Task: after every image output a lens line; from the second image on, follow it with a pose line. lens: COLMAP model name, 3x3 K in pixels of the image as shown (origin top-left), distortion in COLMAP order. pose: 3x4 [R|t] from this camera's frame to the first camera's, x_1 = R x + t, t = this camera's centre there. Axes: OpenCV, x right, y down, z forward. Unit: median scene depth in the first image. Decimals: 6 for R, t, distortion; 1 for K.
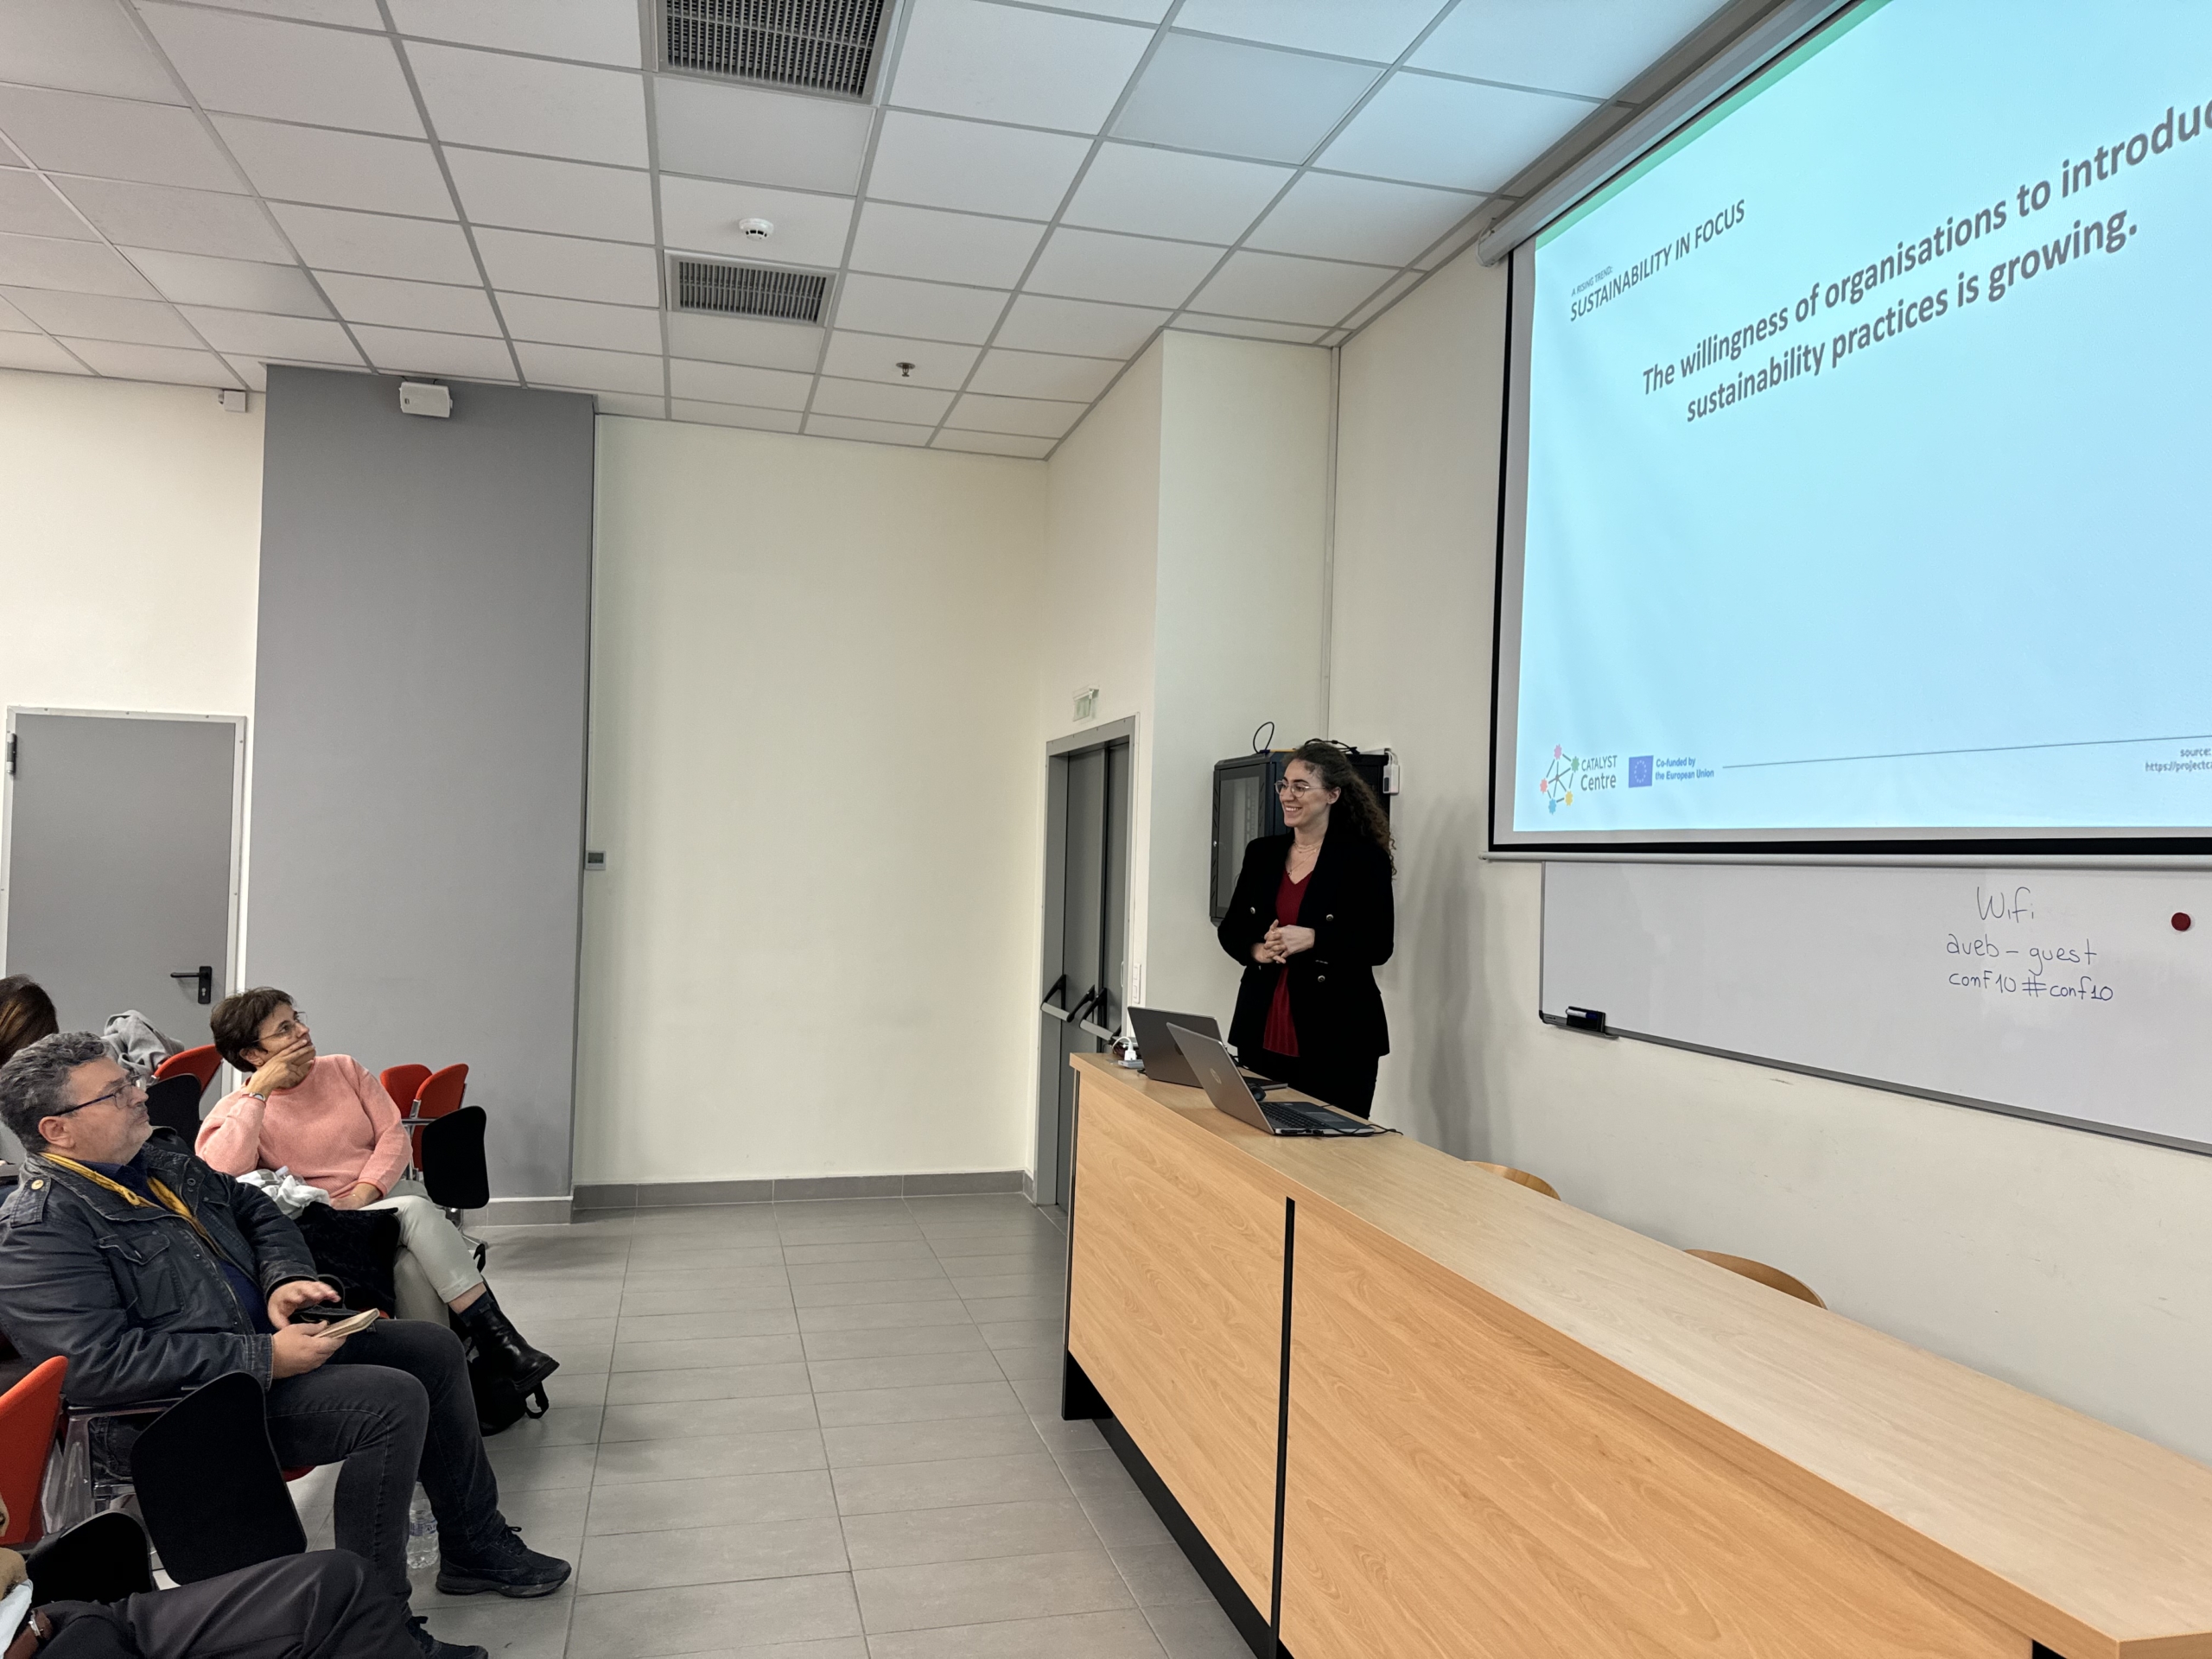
lens RADIAL K [[1554.5, 0, 1126.3], [0, 1554.5, 827.6], [0, 0, 1]] dist [0.029428, -0.027296]
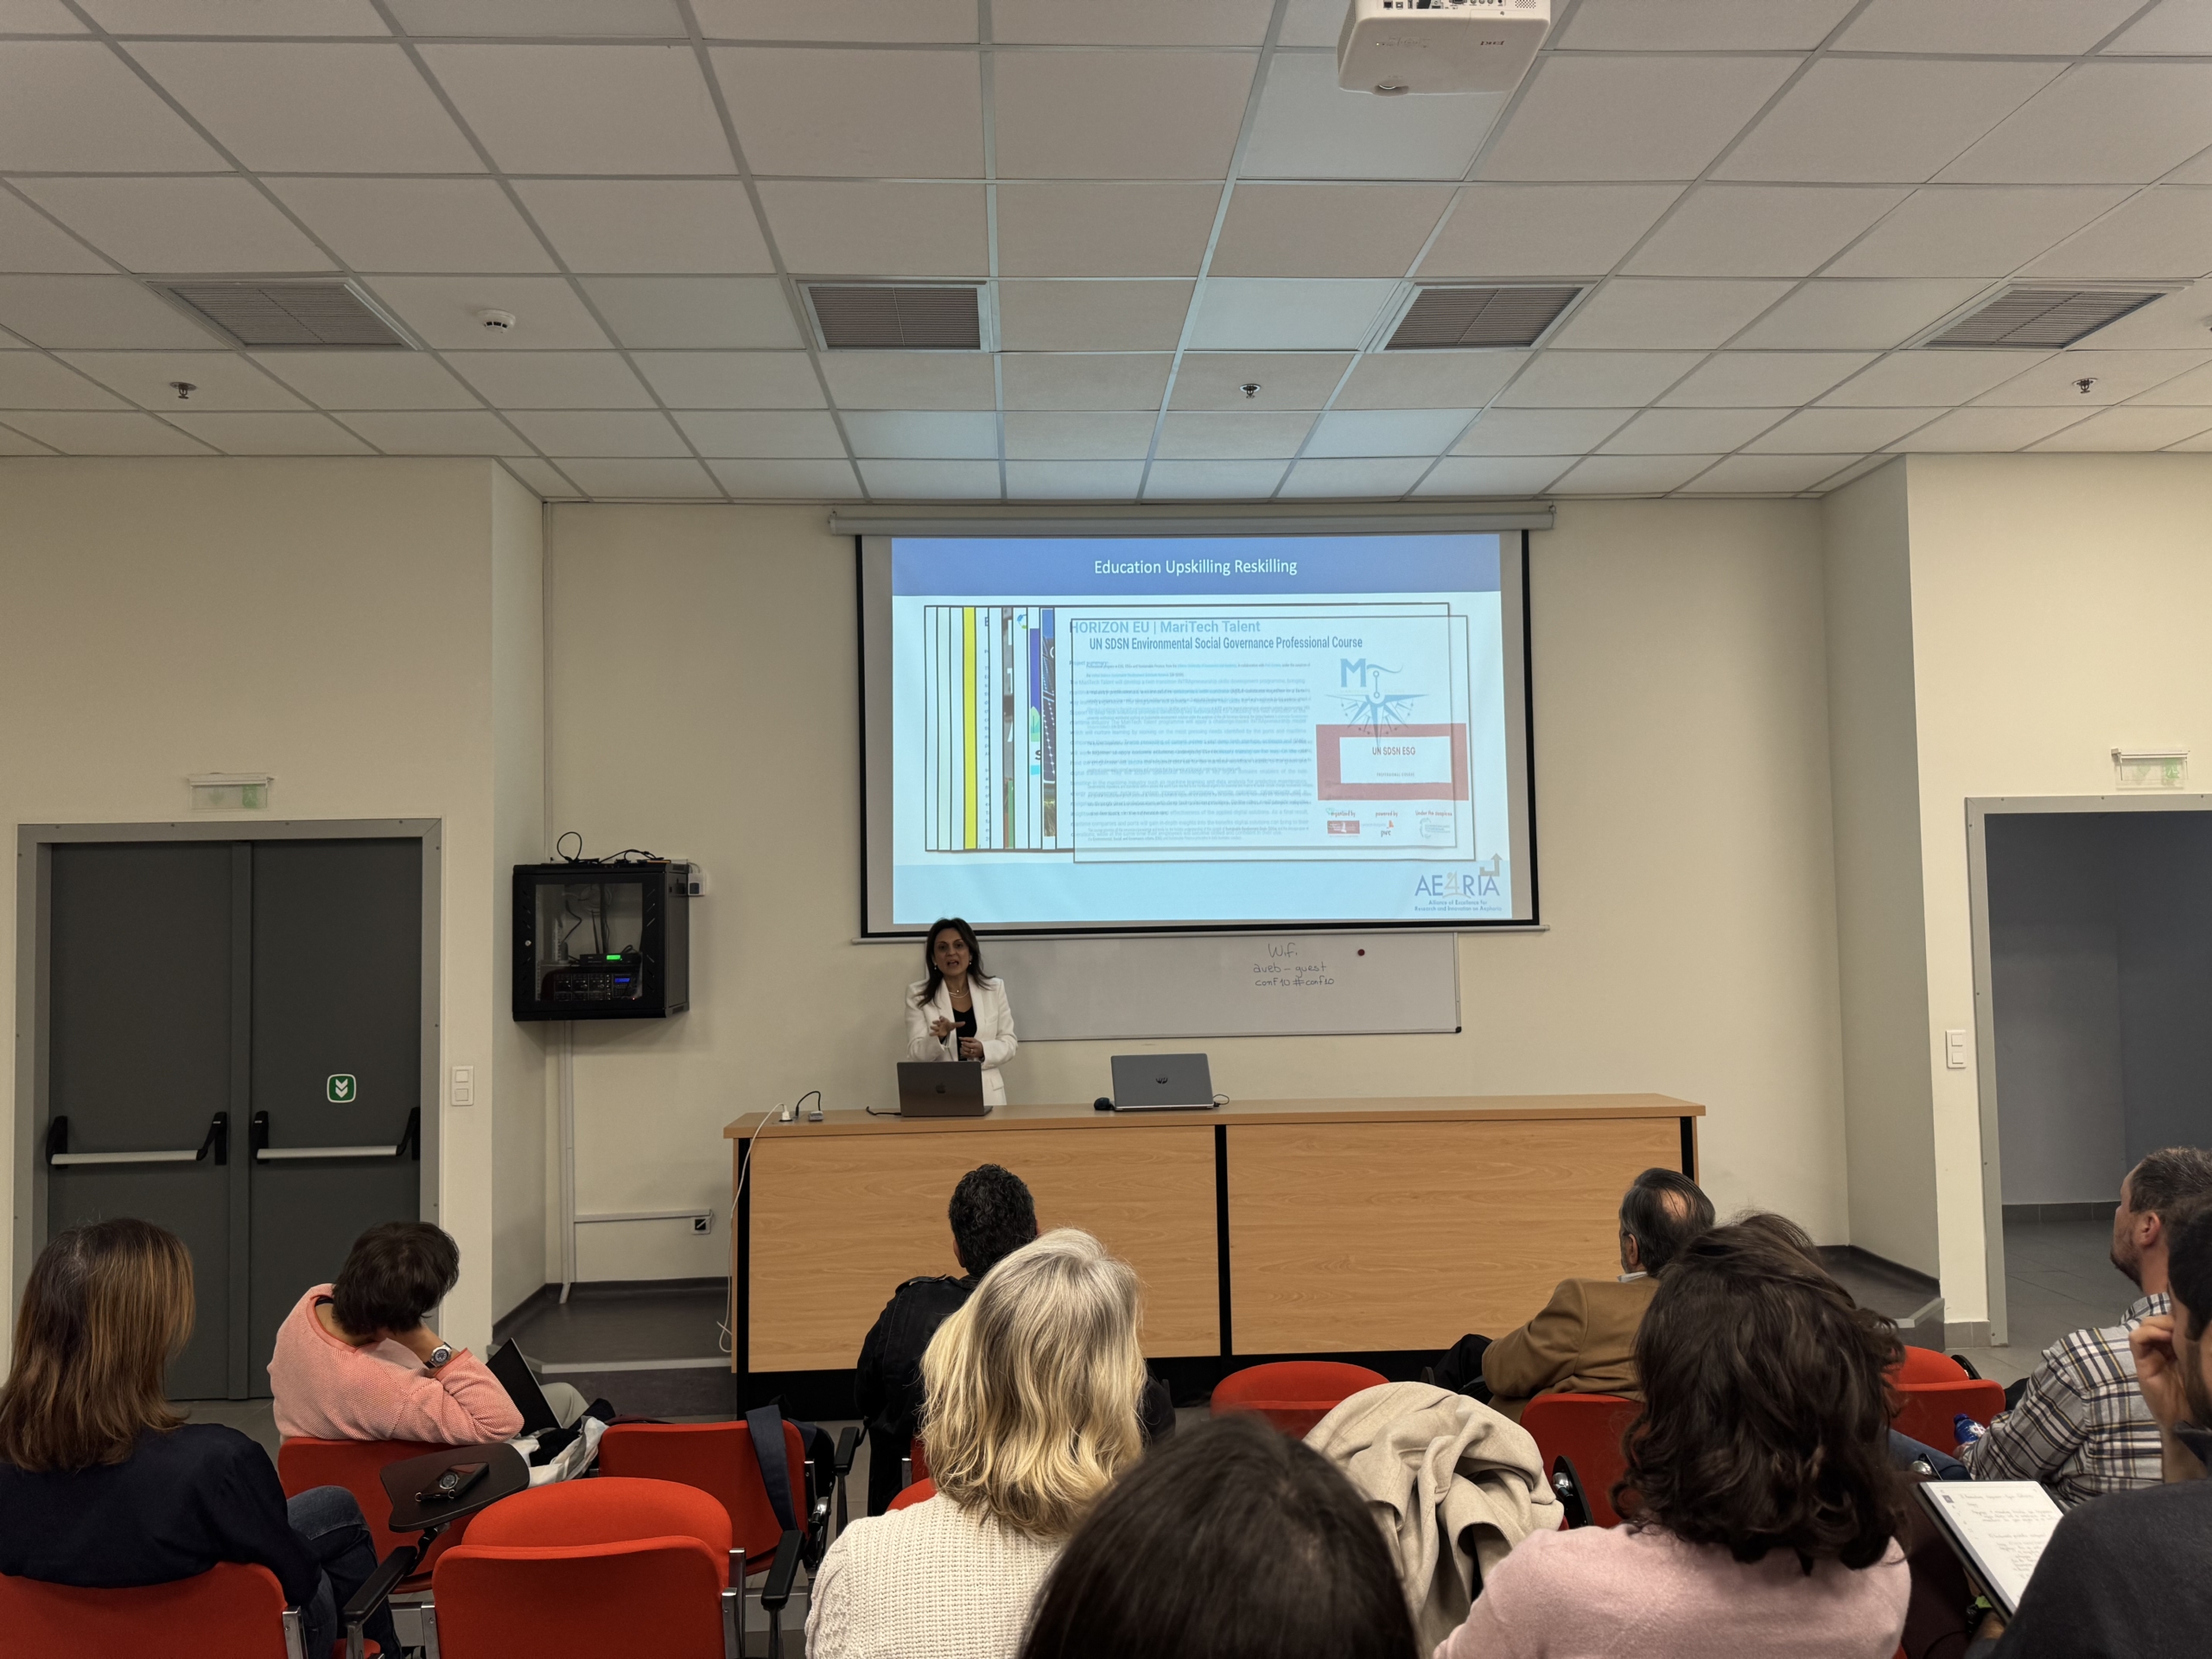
lens RADIAL K [[1555.5, 0, 1105.9], [0, 1555.5, 819.1], [0, 0, 1]] dist [0.048361, -0.007258]
pose [[0.227497, 0.028878, 0.973350, -1.081165], [0.005303, 0.999509, -0.030894, -0.046794], [-0.973764, 0.012190, 0.227233, 0.420532]]
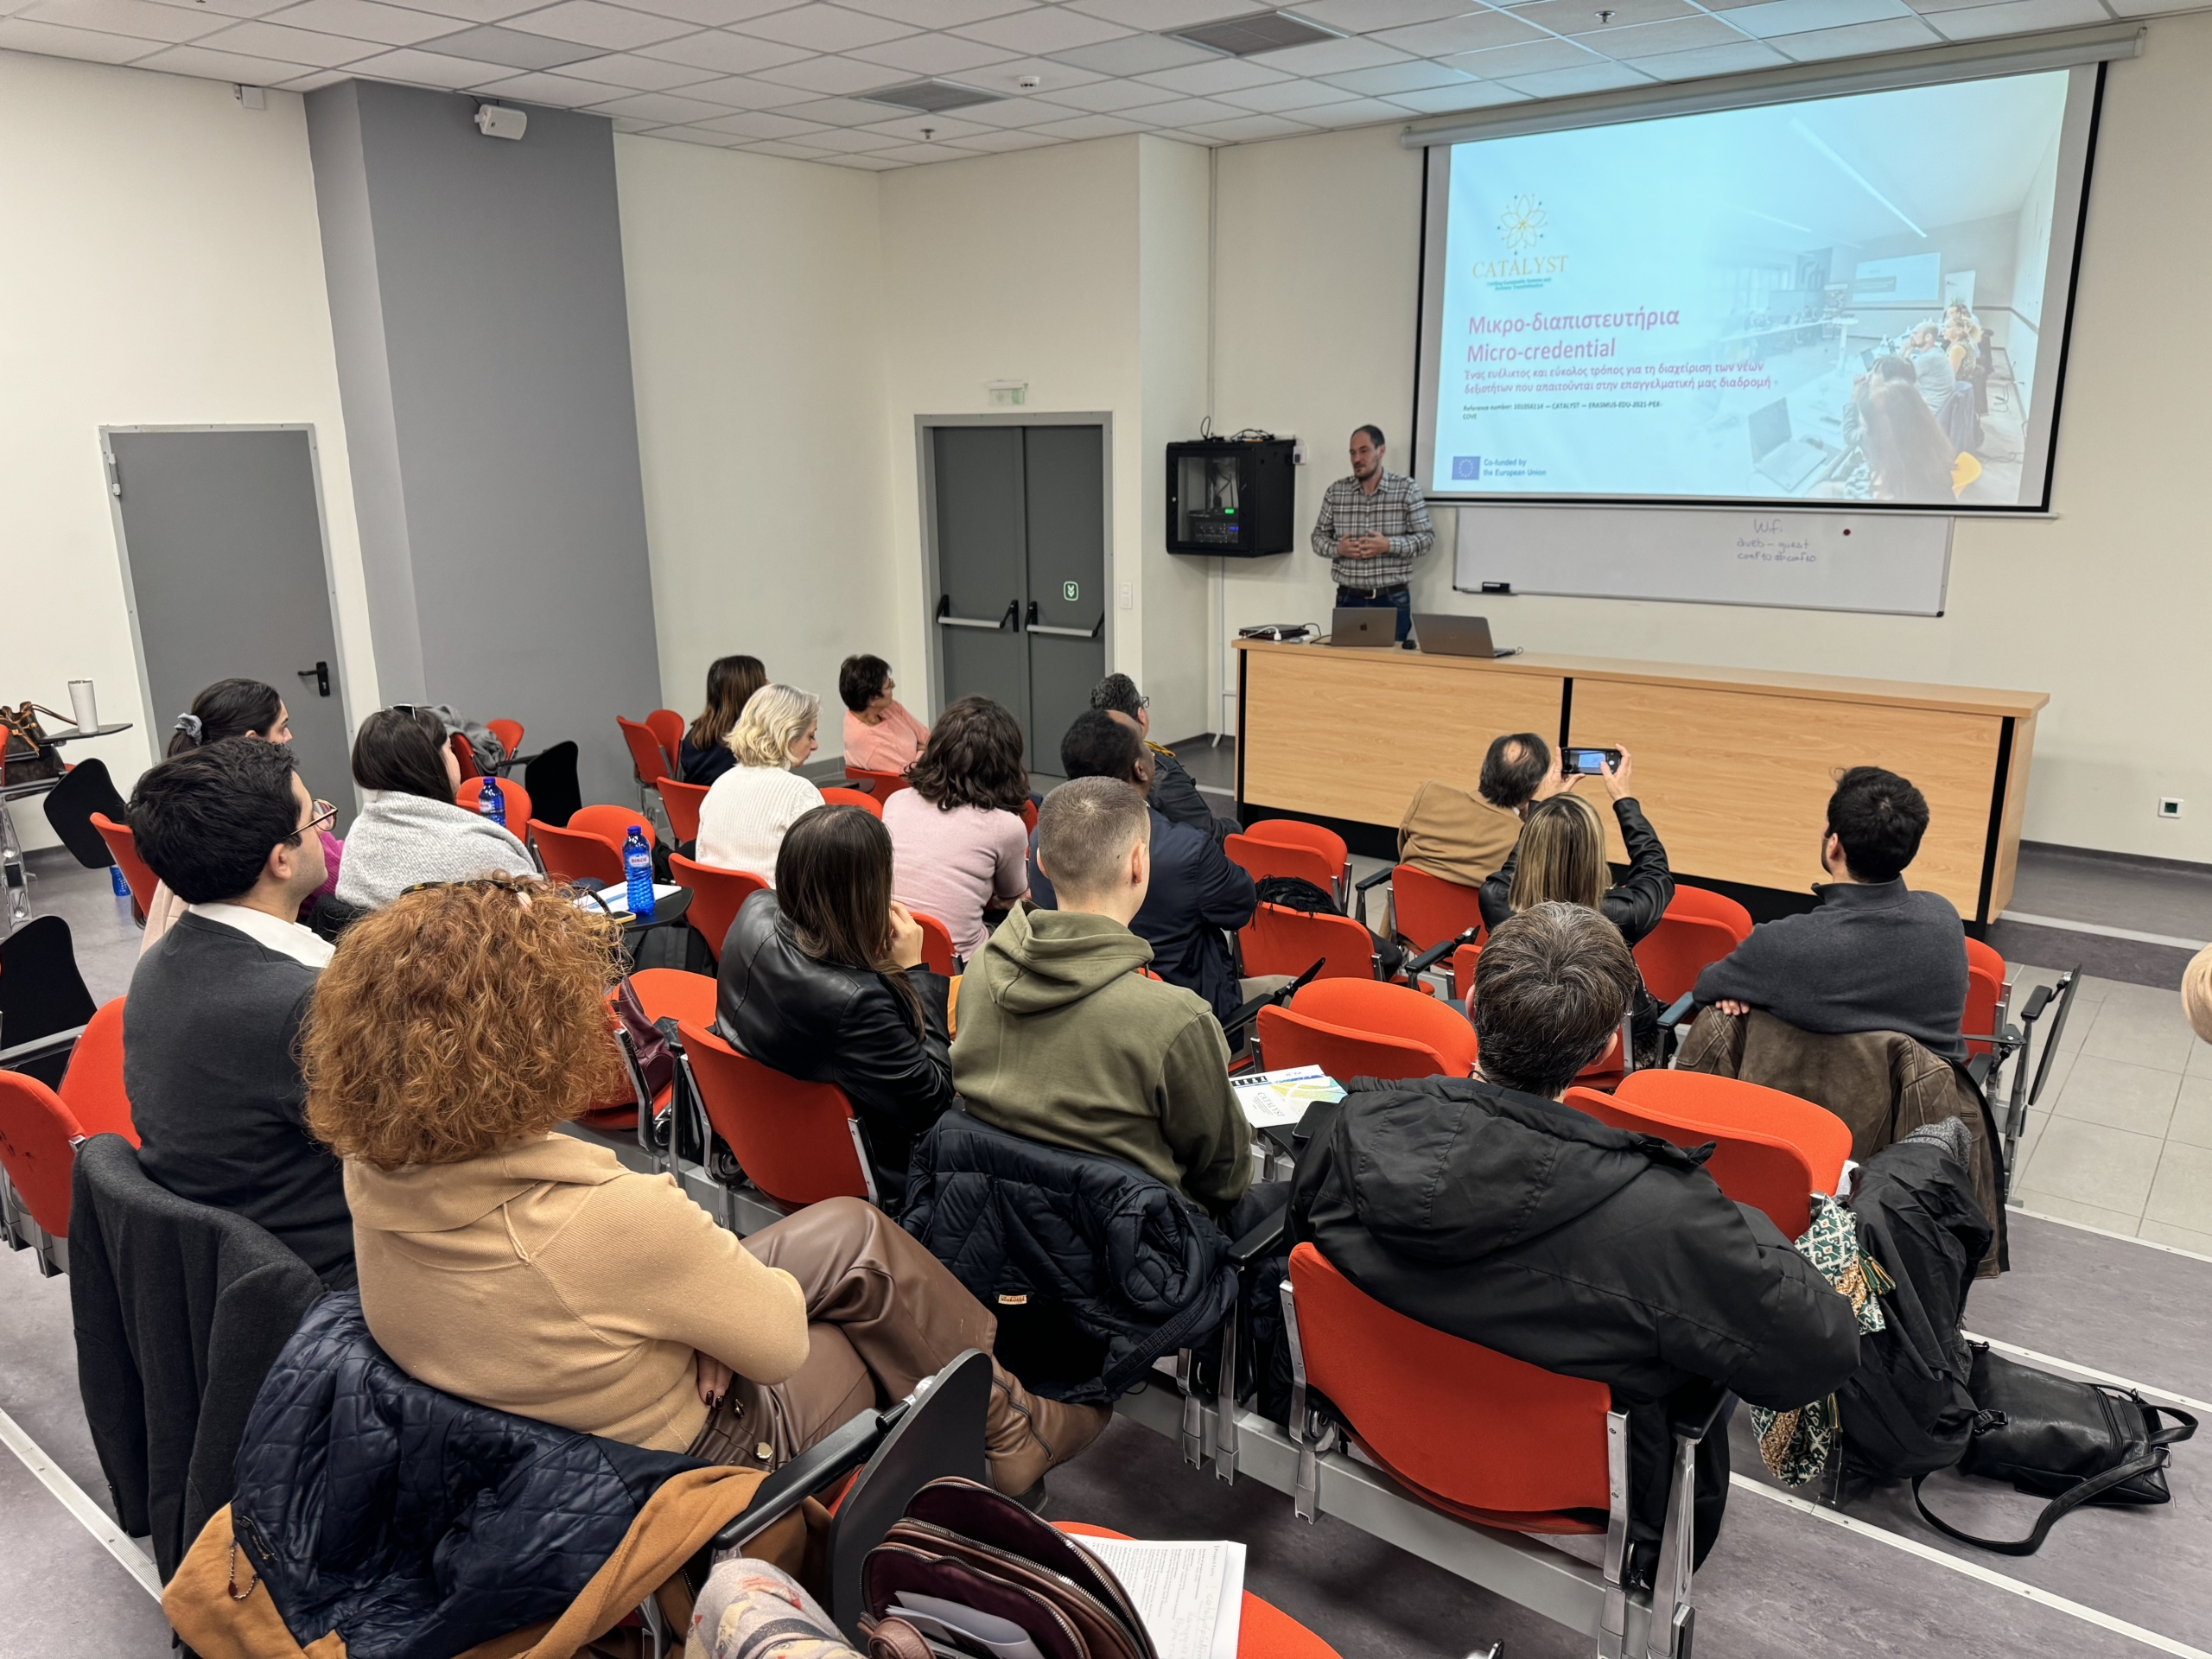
lens RADIAL K [[1554.5, 0, 1089.9], [0, 1554.5, 830.8], [0, 0, 1]] dist [0.029428, -0.027296]
pose [[0.809243, -0.185173, 0.557527, -1.101321], [0.024720, 0.958917, 0.282608, -0.132681], [-0.586954, -0.214916, 0.780574, -0.273735]]
